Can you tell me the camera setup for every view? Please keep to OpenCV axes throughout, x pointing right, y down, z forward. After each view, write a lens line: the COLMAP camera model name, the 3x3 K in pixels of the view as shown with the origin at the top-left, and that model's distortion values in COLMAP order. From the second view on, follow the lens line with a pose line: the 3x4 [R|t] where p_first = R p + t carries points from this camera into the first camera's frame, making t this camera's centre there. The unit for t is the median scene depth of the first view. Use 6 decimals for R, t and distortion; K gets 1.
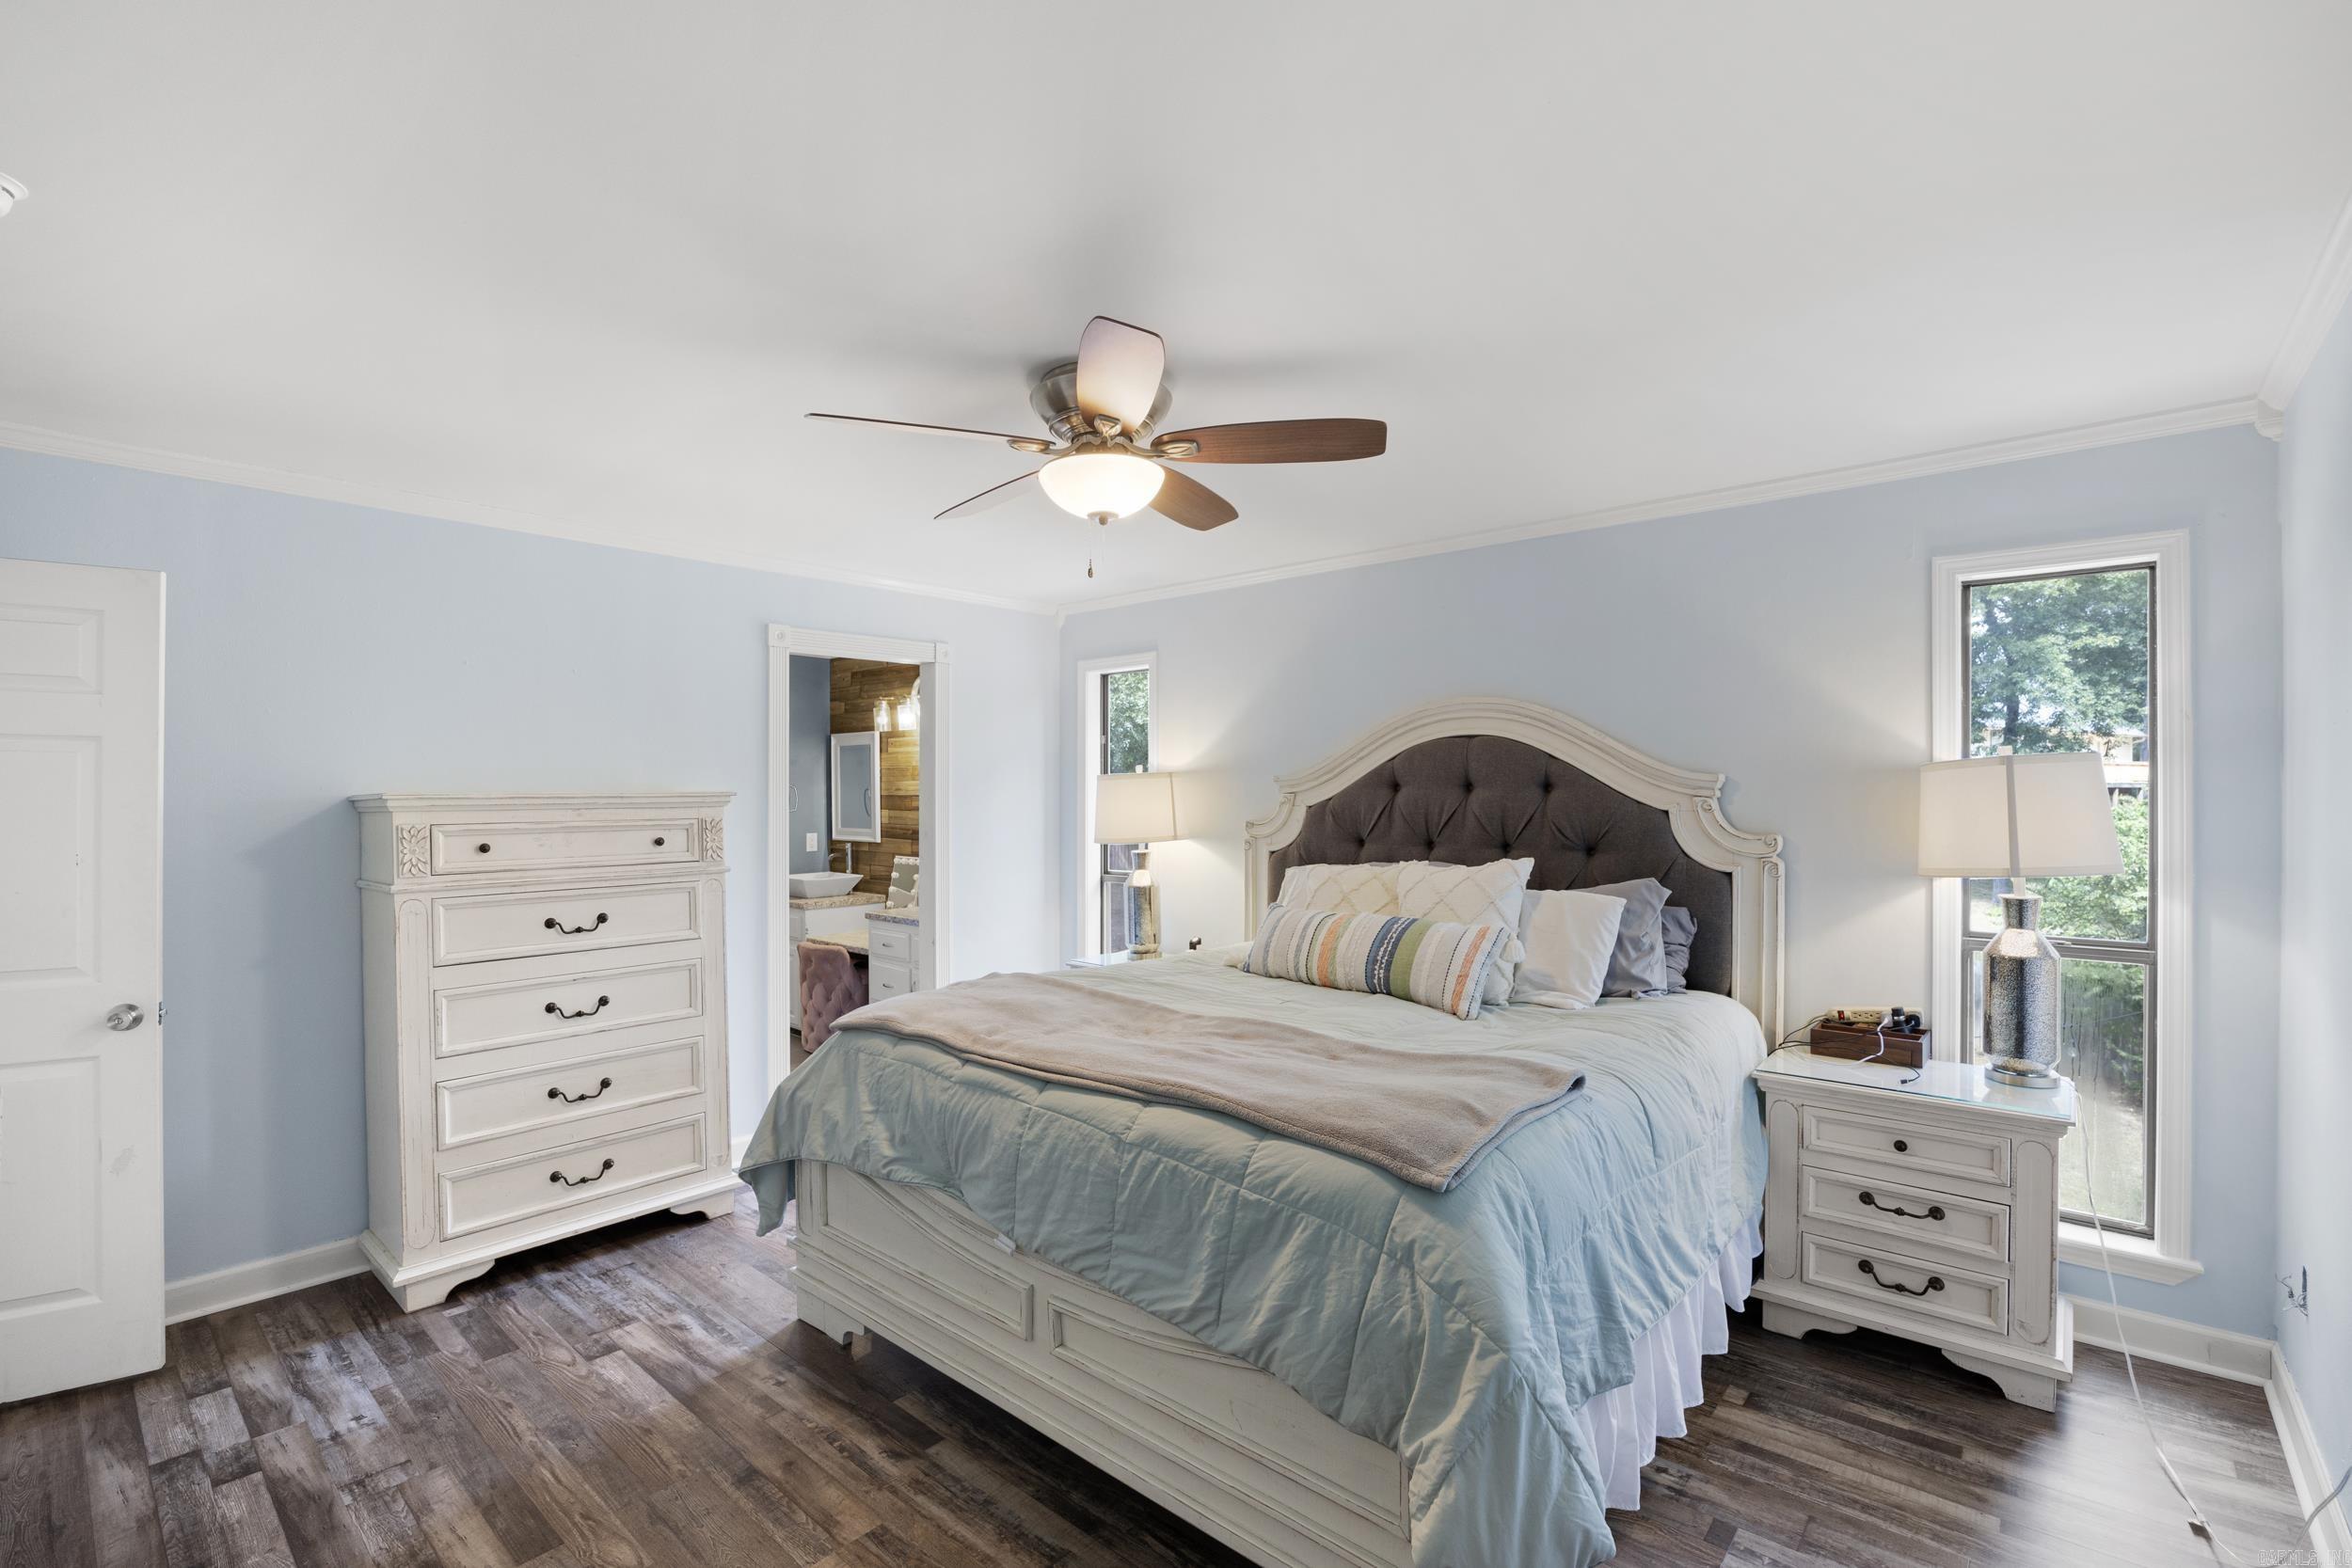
lens RADIAL K [[1022.7, 0, 1181.9], [0, 1022.7, 803.8], [0, 0, 1]] dist [-0.021350, -0.000087]
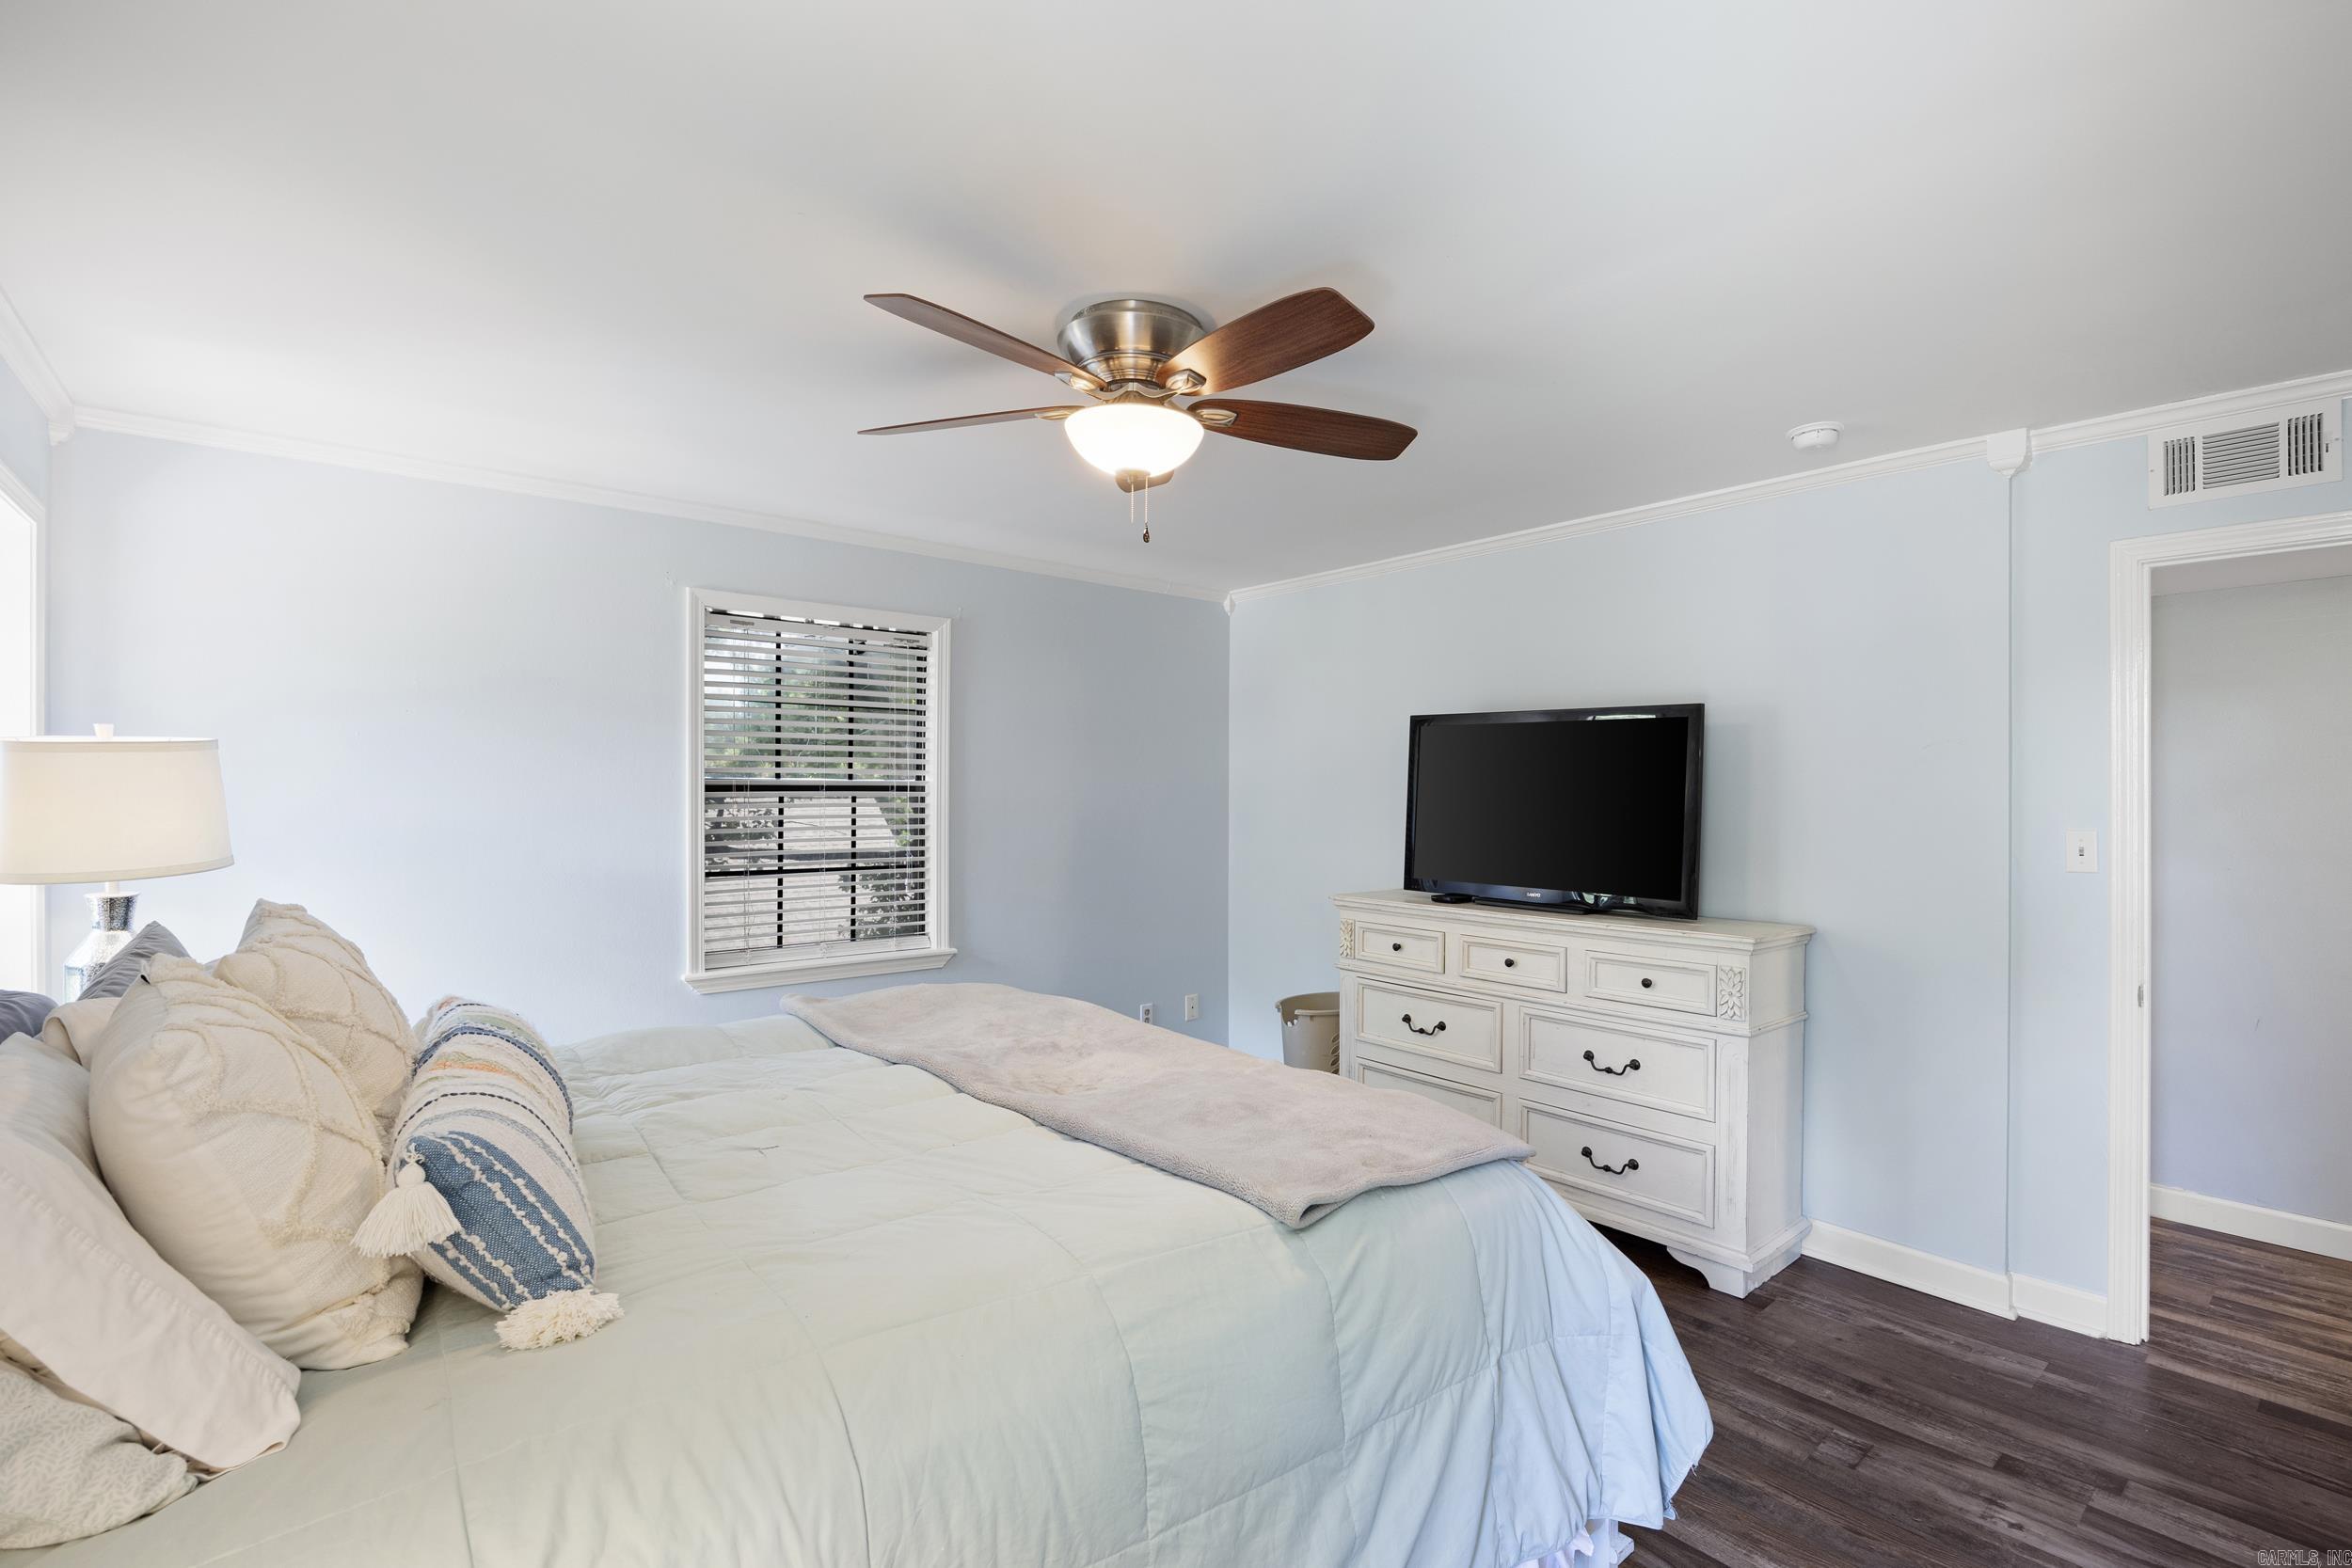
lens RADIAL K [[1101.0, 0, 1144.3], [0, 1101.0, 783.7], [0, 0, 1]] dist [-0.000747, -0.000210]
pose [[-0.983818, 0.000476, 0.179171, -0.258338], [0.001756, 0.999974, 0.006986, -0.013273], [-0.179163, 0.007187, -0.983793, 1.928185]]
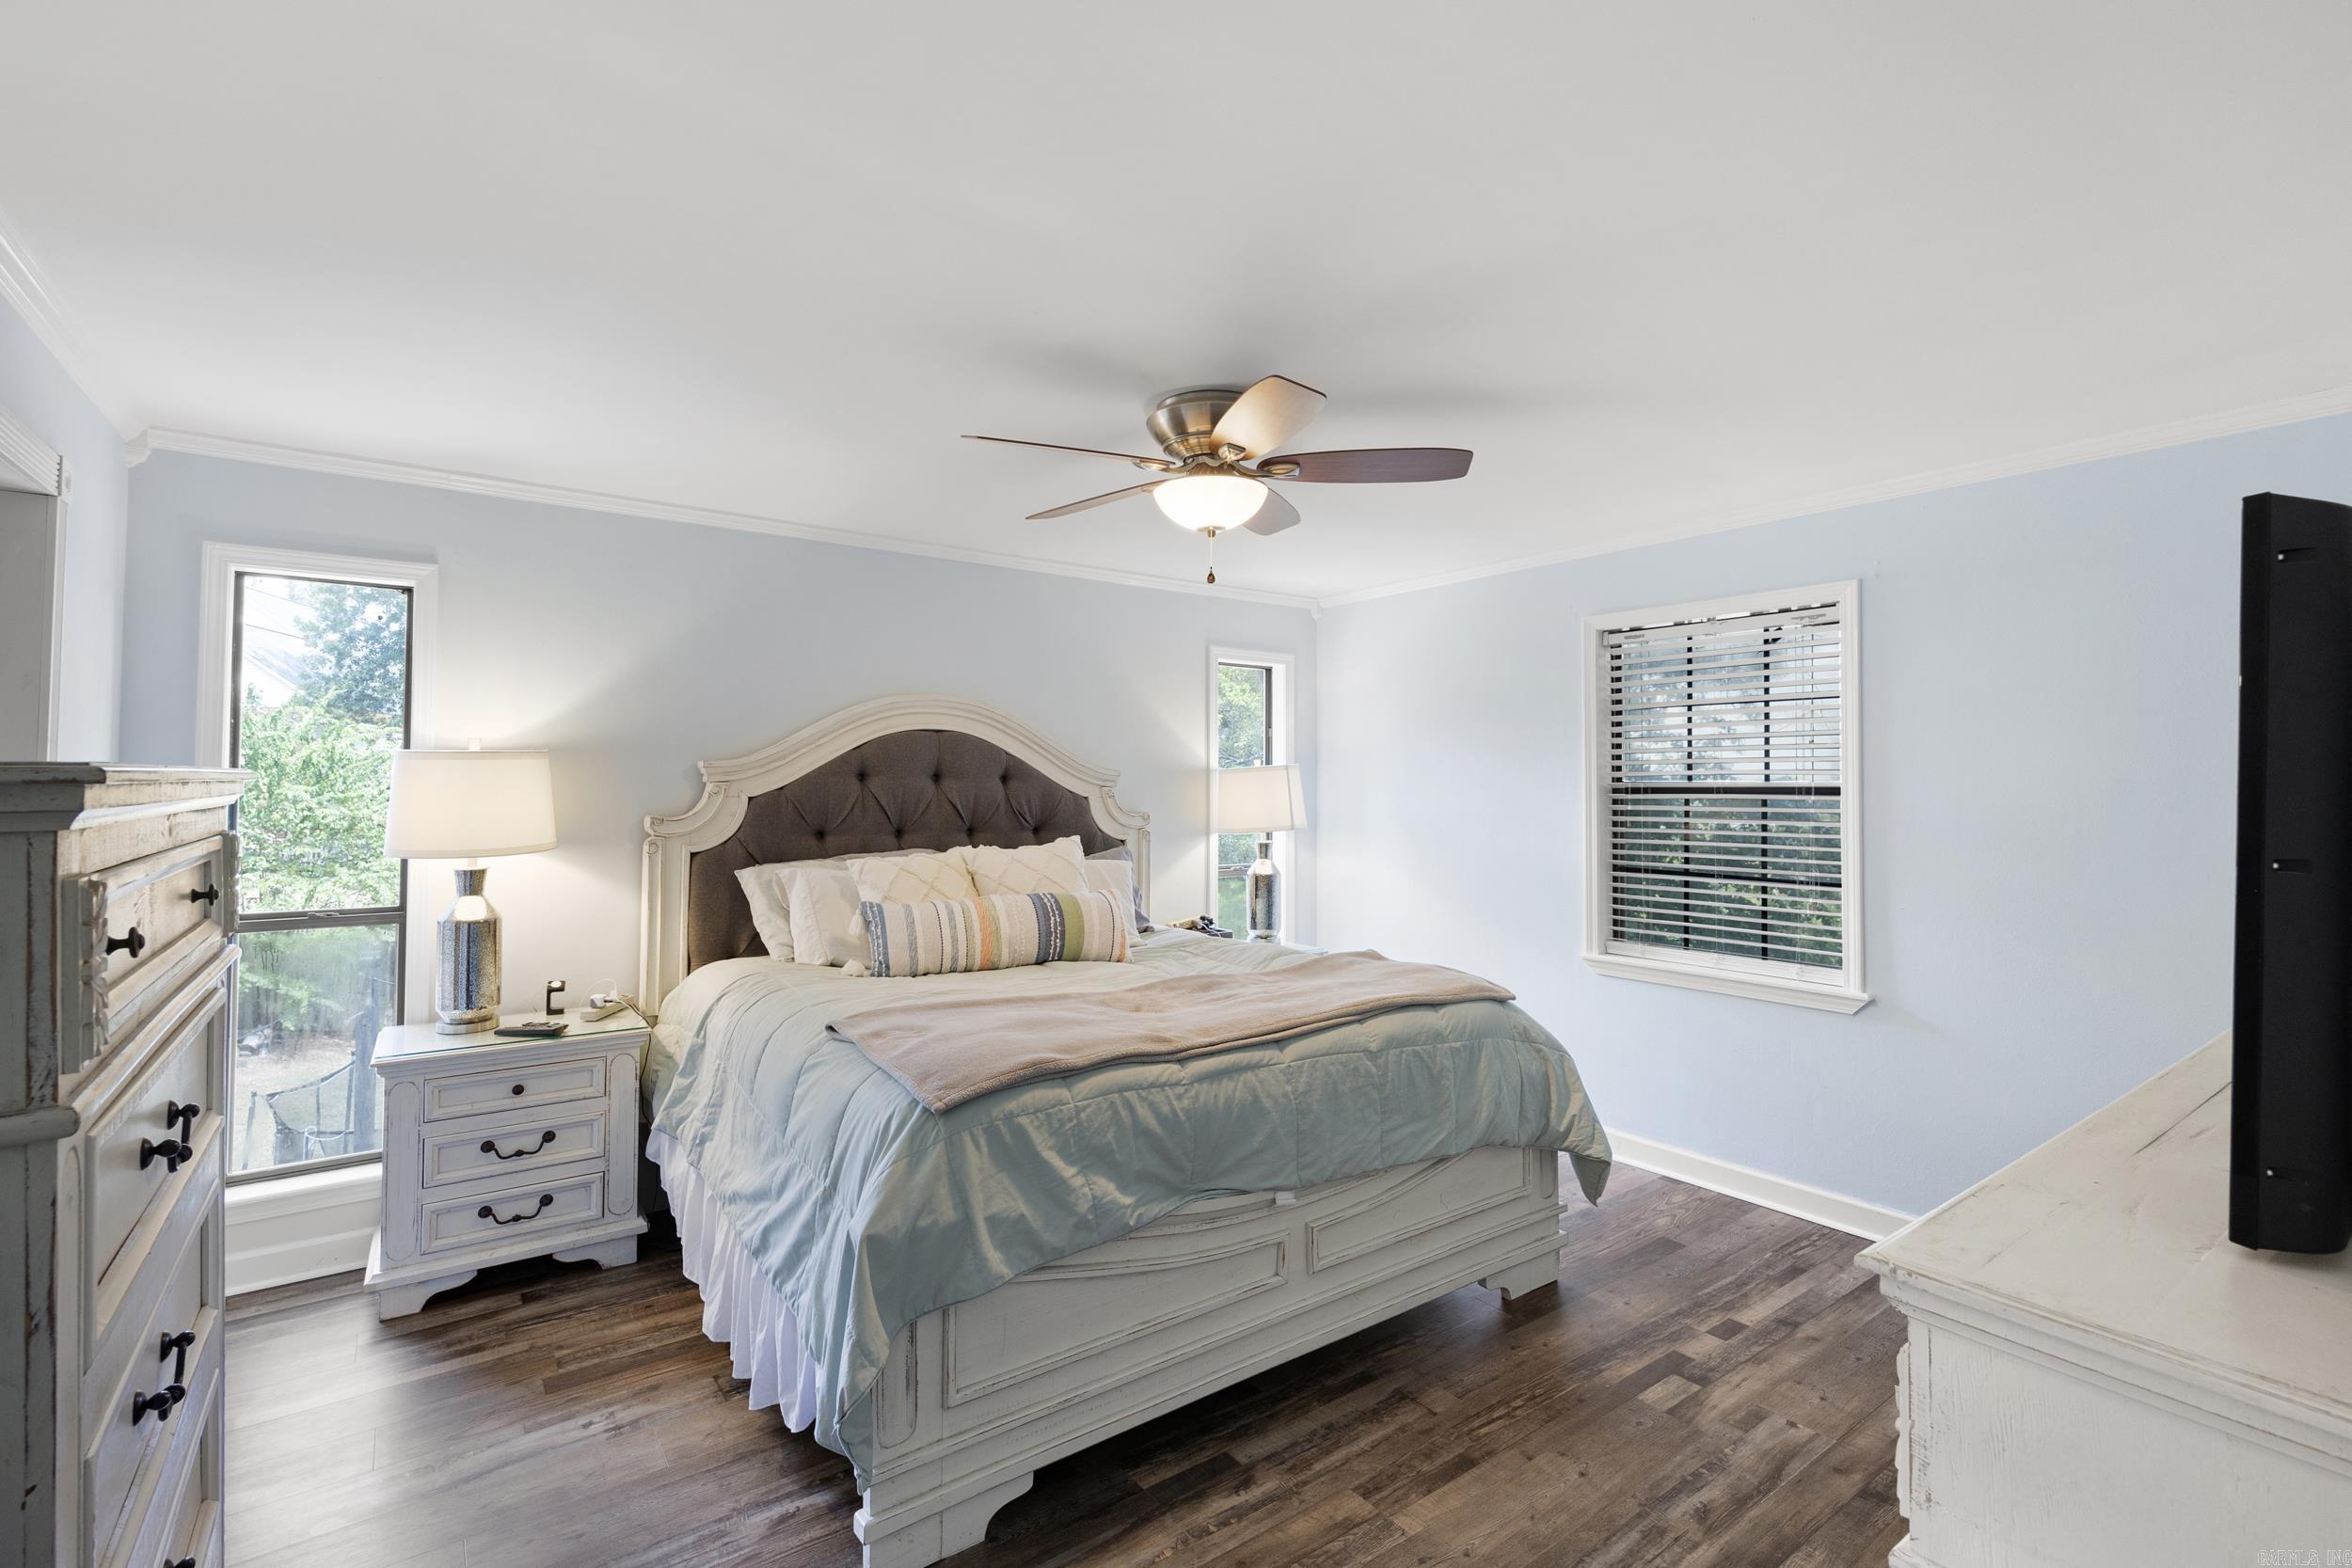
lens RADIAL K [[1055.8, 0, 1176.5], [0, 1055.8, 773.1], [0, 0, 1]] dist [-0.010578, -0.000322]
pose [[0.225652, 0.017670, 0.974048, -1.160426], [0.006357, 0.999788, -0.019609, 0.003936], [-0.974187, 0.010617, 0.225492, 0.771700]]
